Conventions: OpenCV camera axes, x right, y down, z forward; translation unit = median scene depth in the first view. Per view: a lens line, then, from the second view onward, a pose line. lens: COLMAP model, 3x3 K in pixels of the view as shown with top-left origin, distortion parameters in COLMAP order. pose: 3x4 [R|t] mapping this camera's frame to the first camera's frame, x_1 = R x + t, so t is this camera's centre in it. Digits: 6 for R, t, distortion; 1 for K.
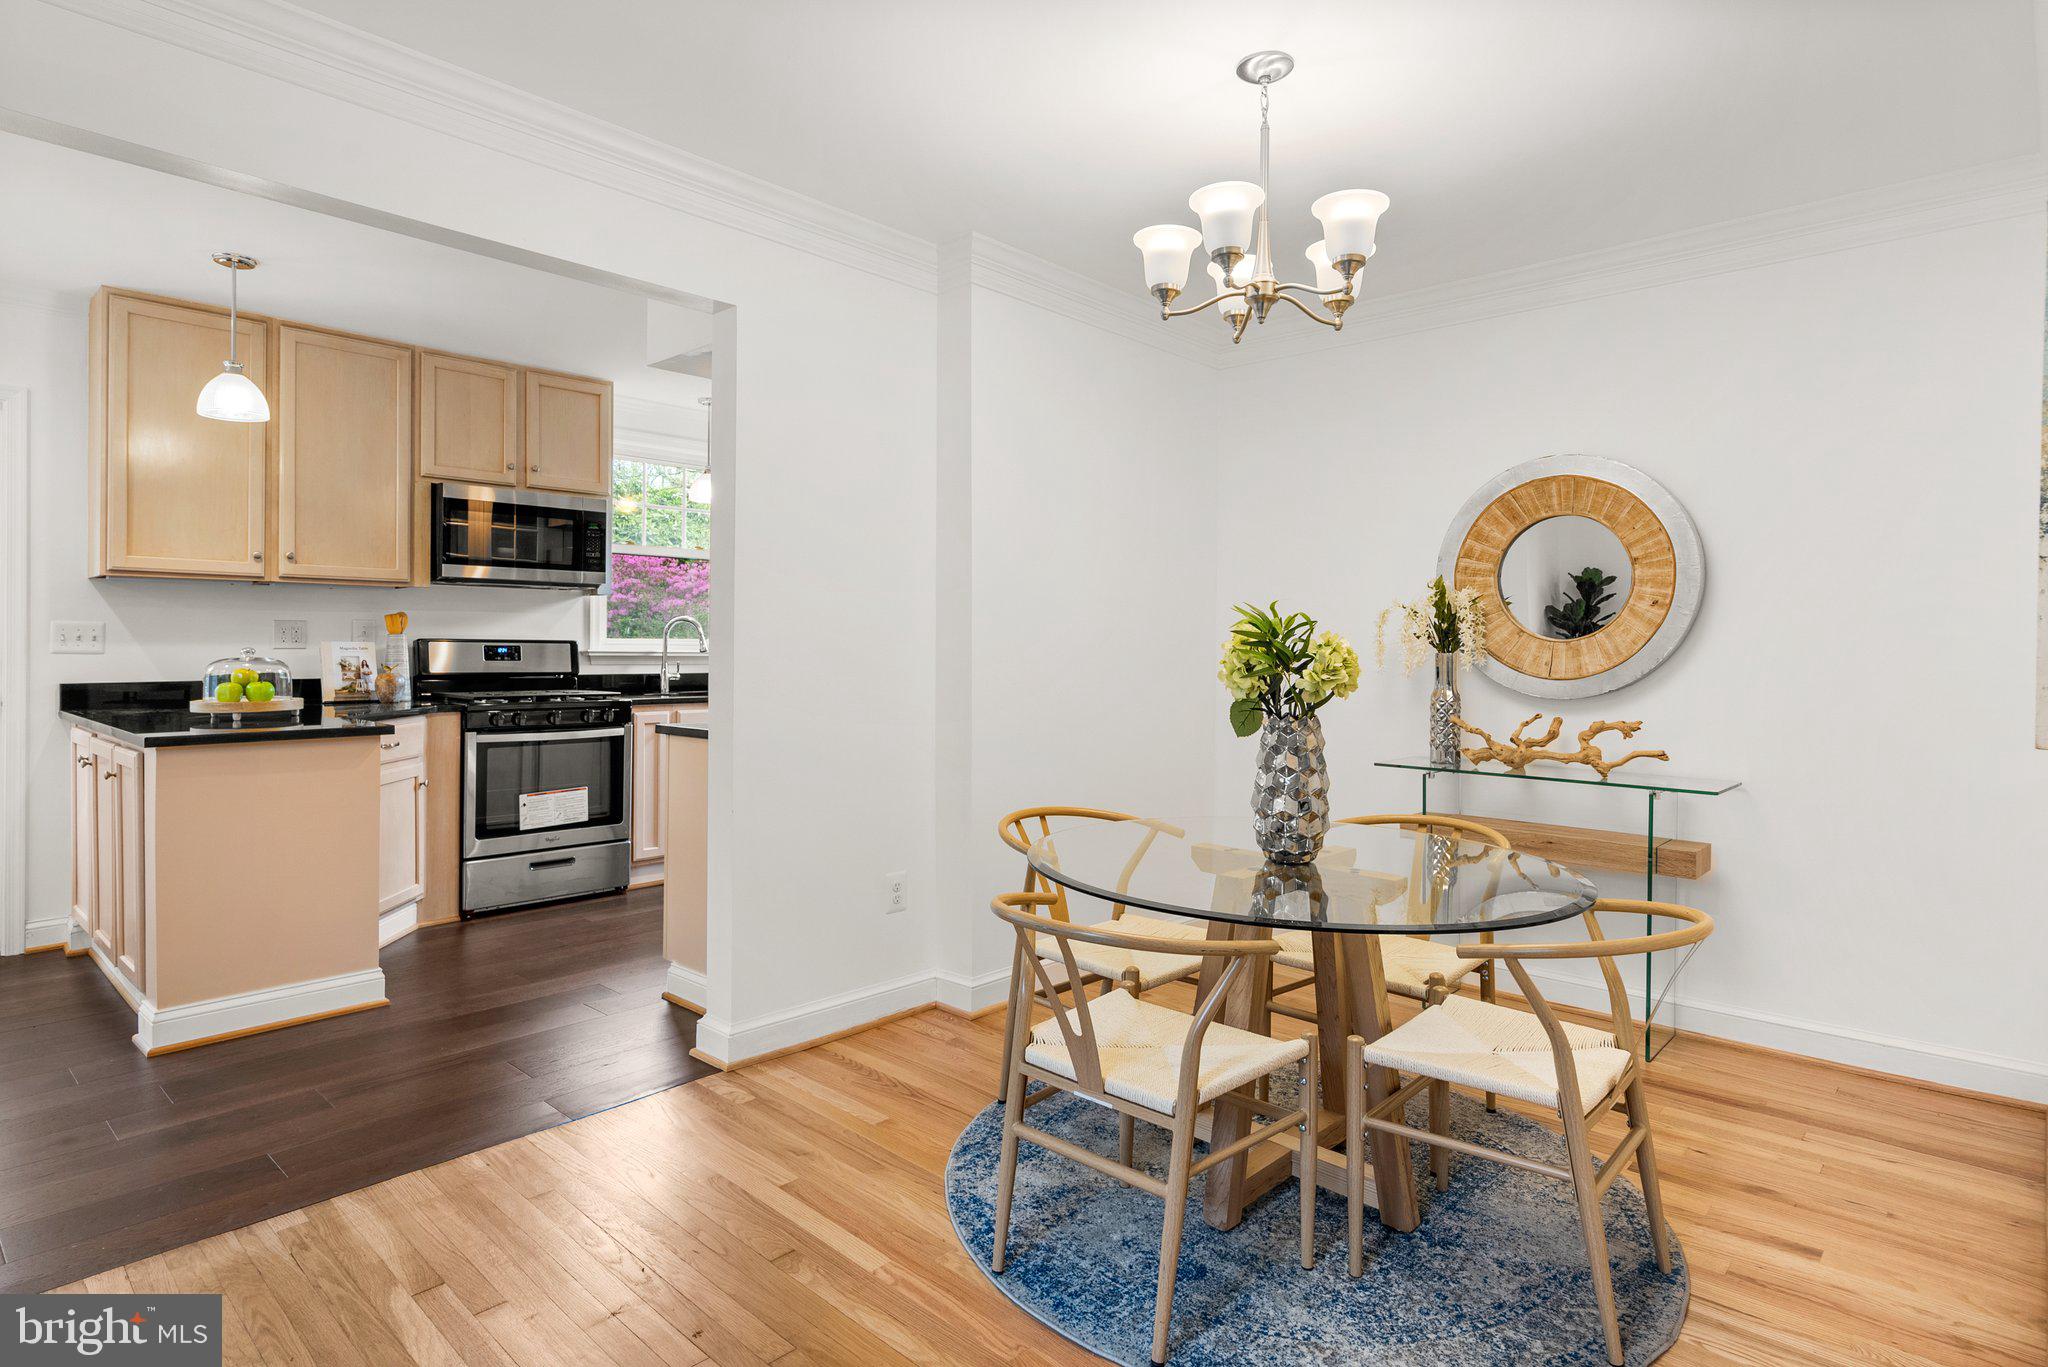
lens RADIAL K [[1083.9, 0, 1011.9], [0, 1083.9, 662.8], [0, 0, 1]] dist [0.000925, 0.000859]
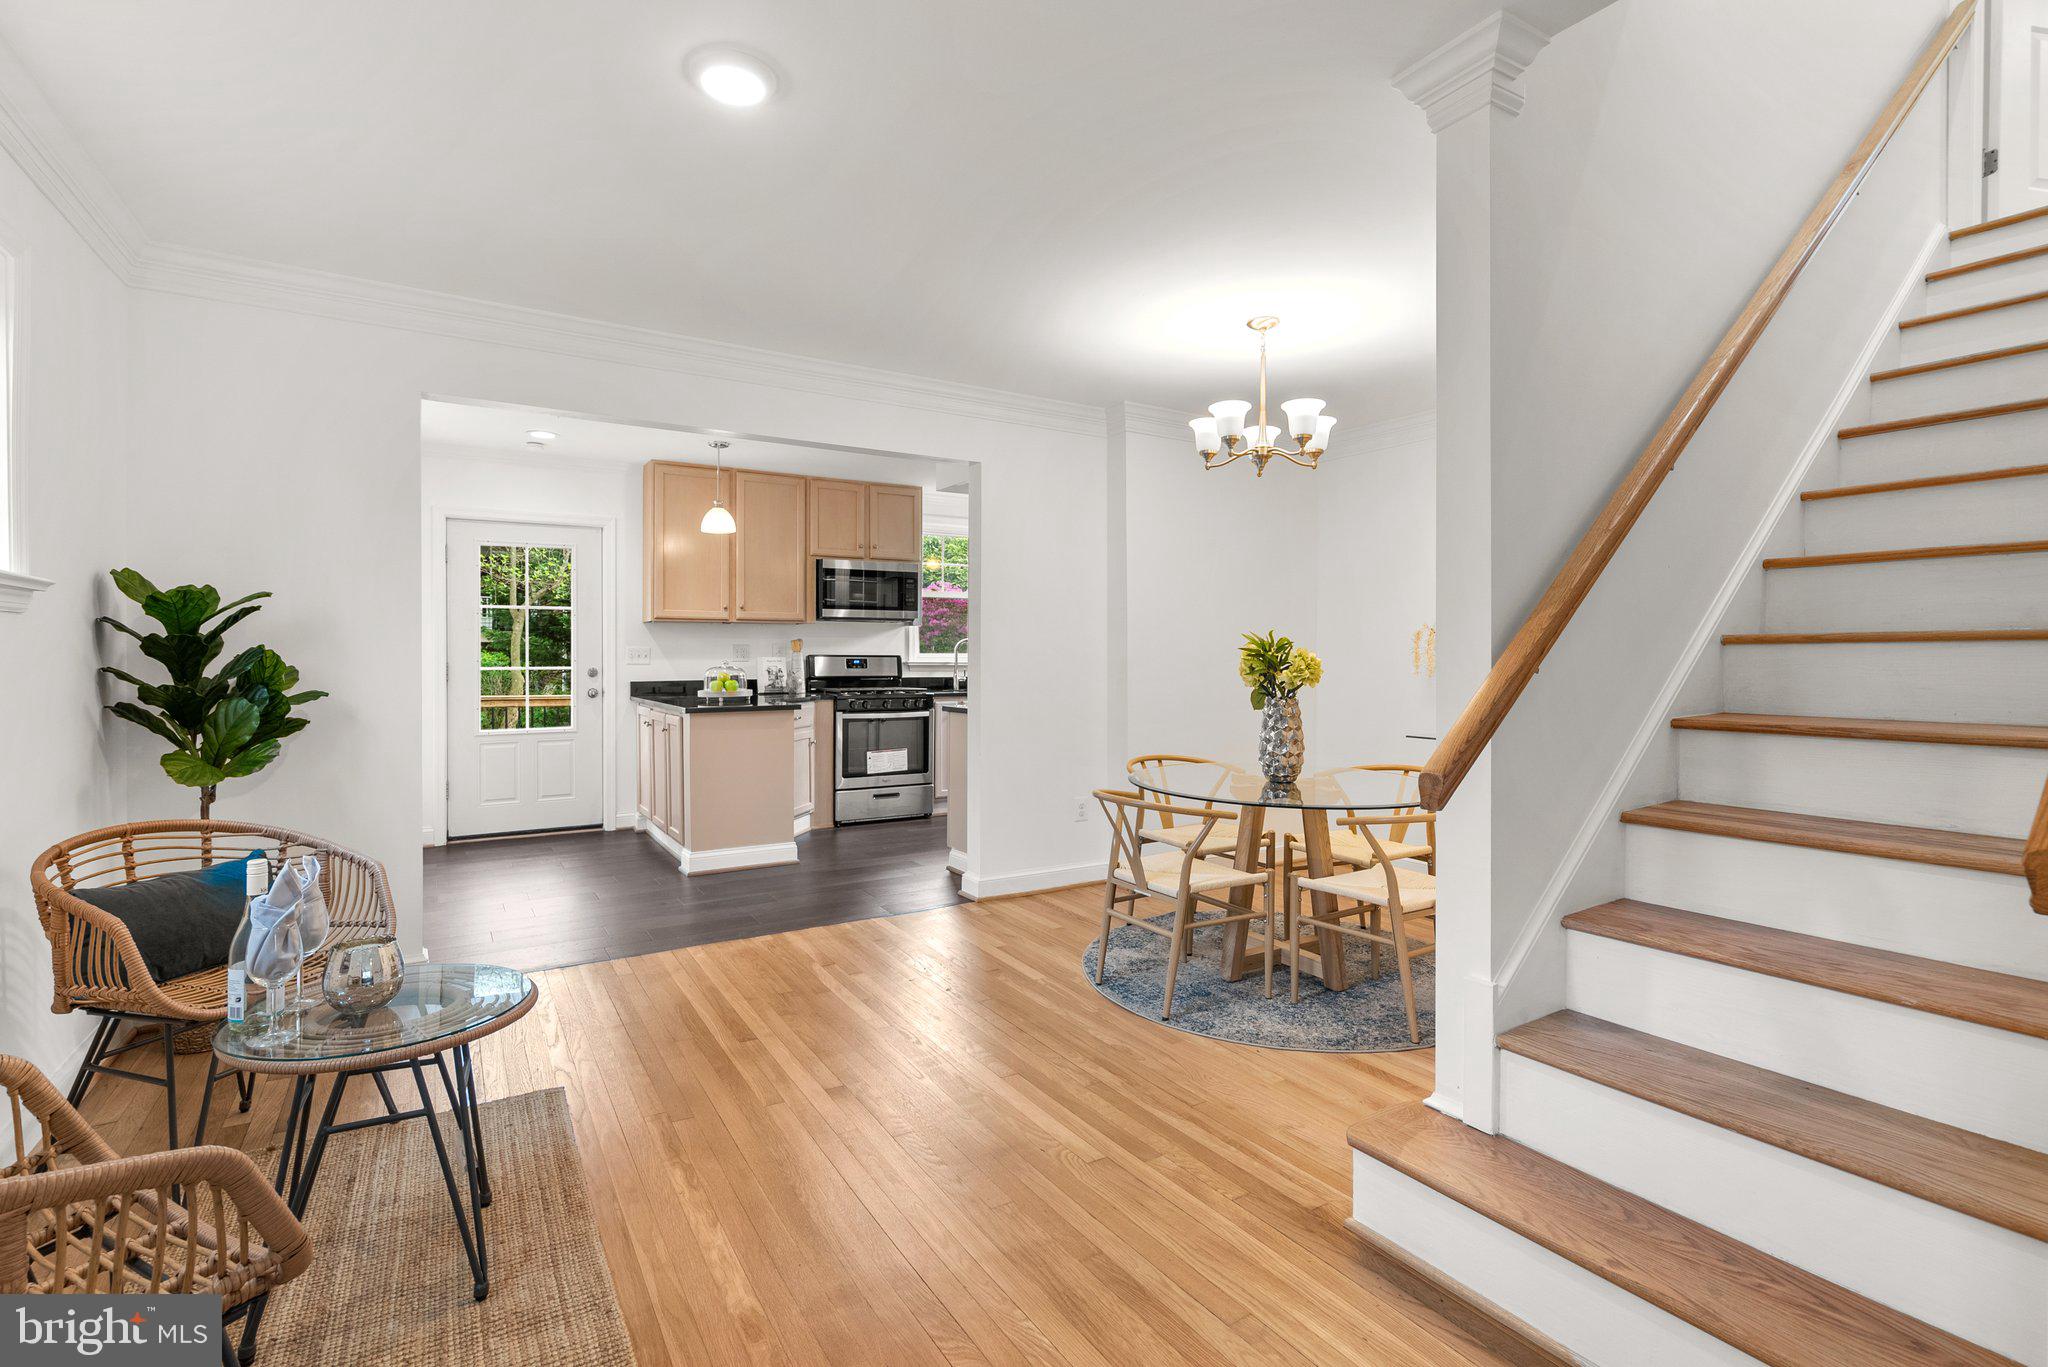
lens RADIAL K [[939.5, 0, 1024.0], [0, 939.5, 683.5], [0, 0, 1]] dist [-0.000227, -0.000036]
pose [[0.966365, 0.000861, -0.257171, 0.152087], [0.002339, 0.999924, 0.012138, 0.005223], [0.257162, -0.012332, 0.966290, -0.336336]]
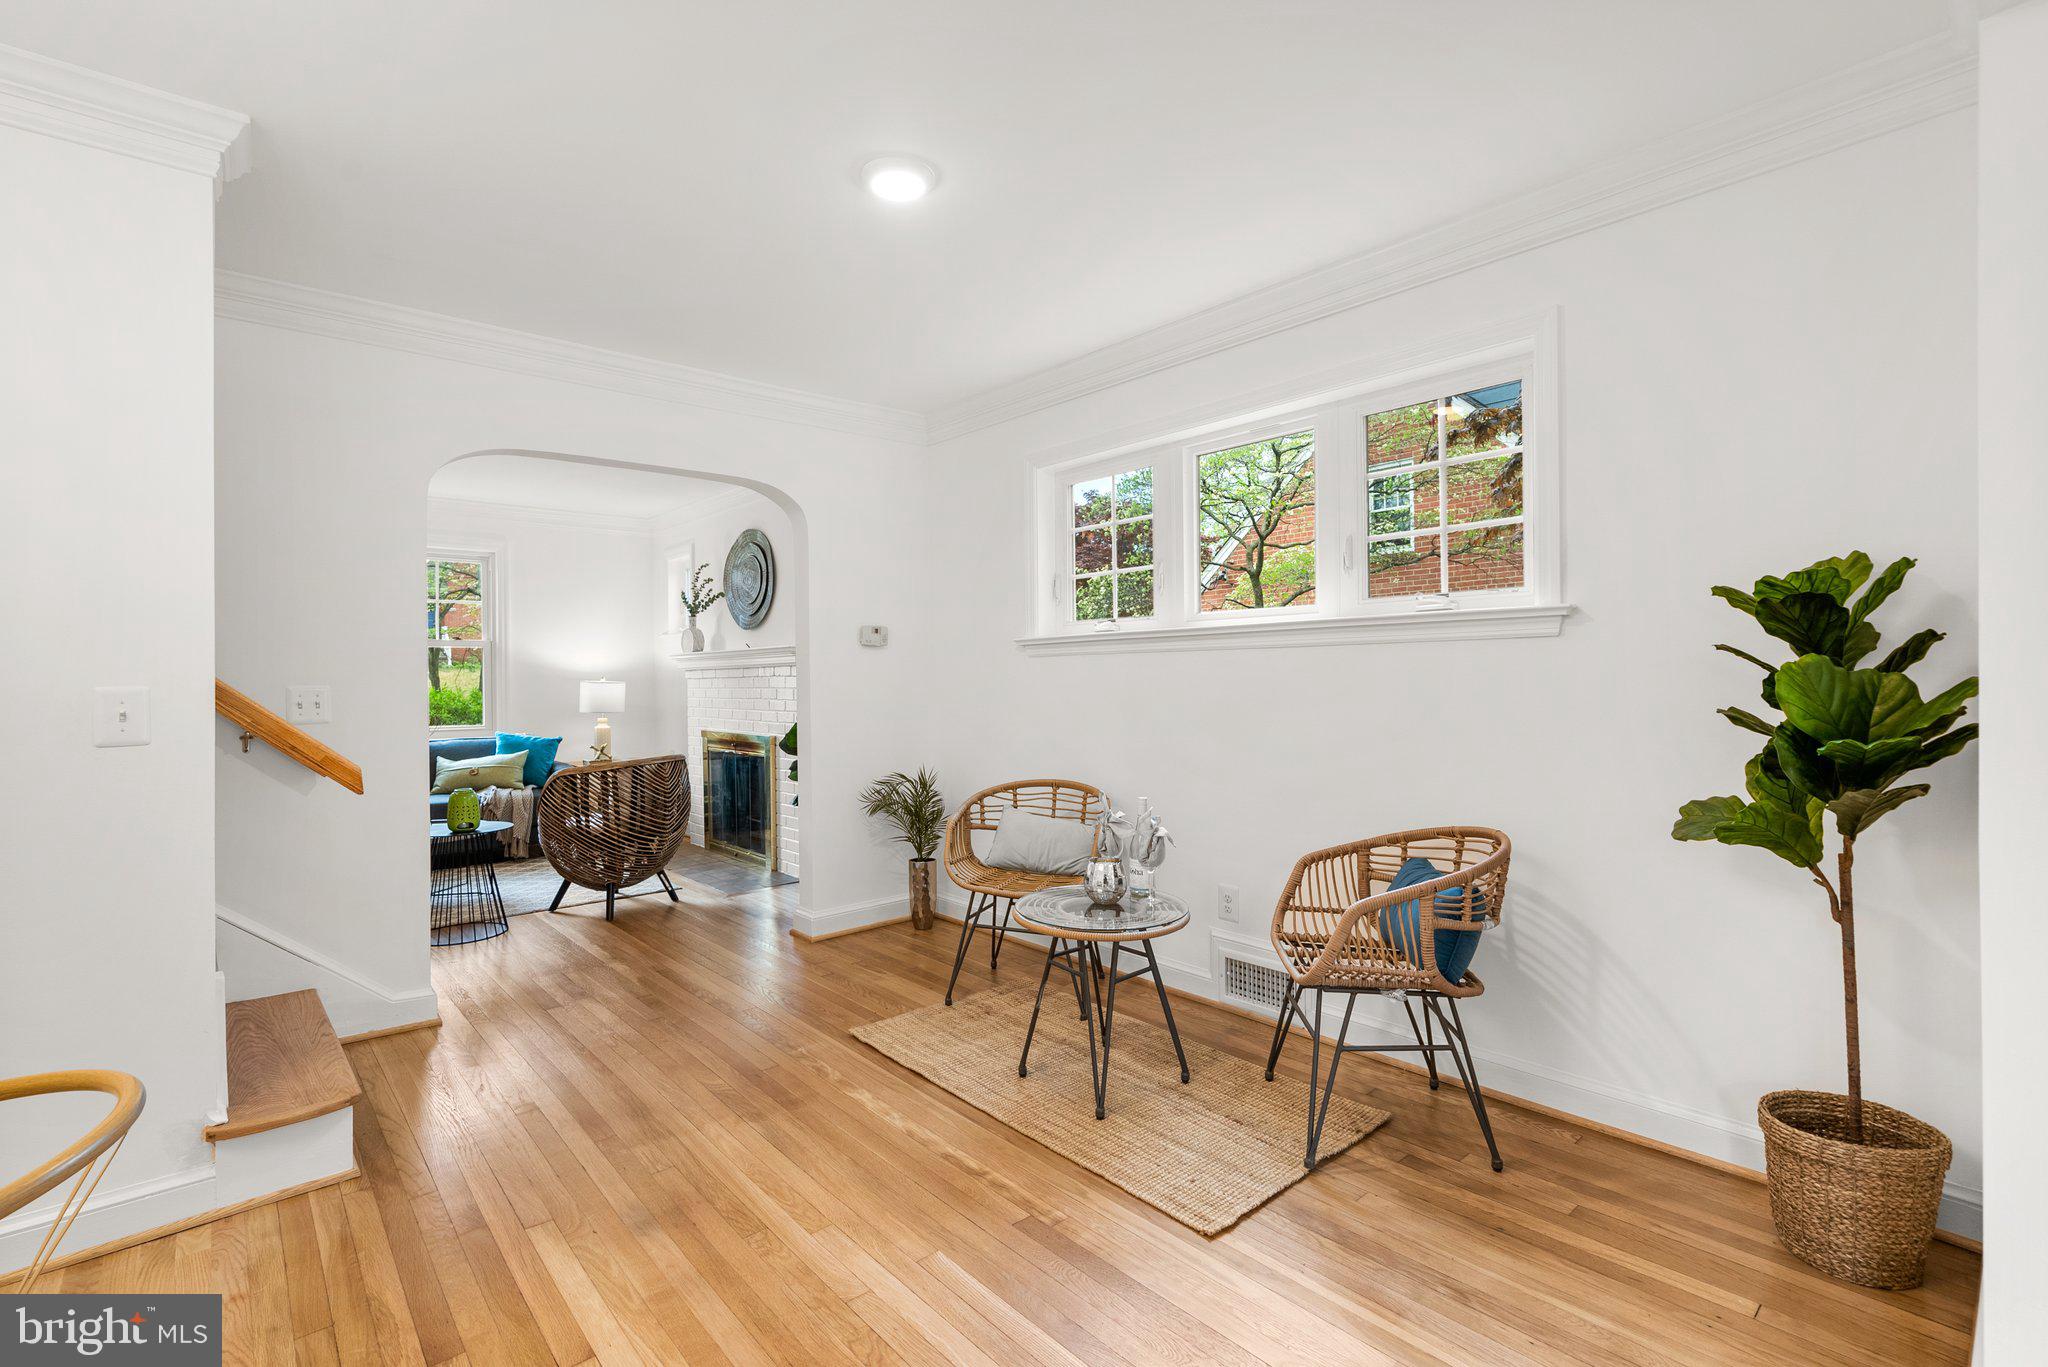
lens RADIAL K [[939.5, 0, 1024.0], [0, 939.5, 683.5], [0, 0, 1]] dist [-0.000227, -0.000036]
pose [[-0.995764, 0.009845, 0.091415, -0.323869], [0.009996, 0.999949, 0.001200, -0.000785], [-0.091399, 0.002109, -0.995812, 0.848843]]
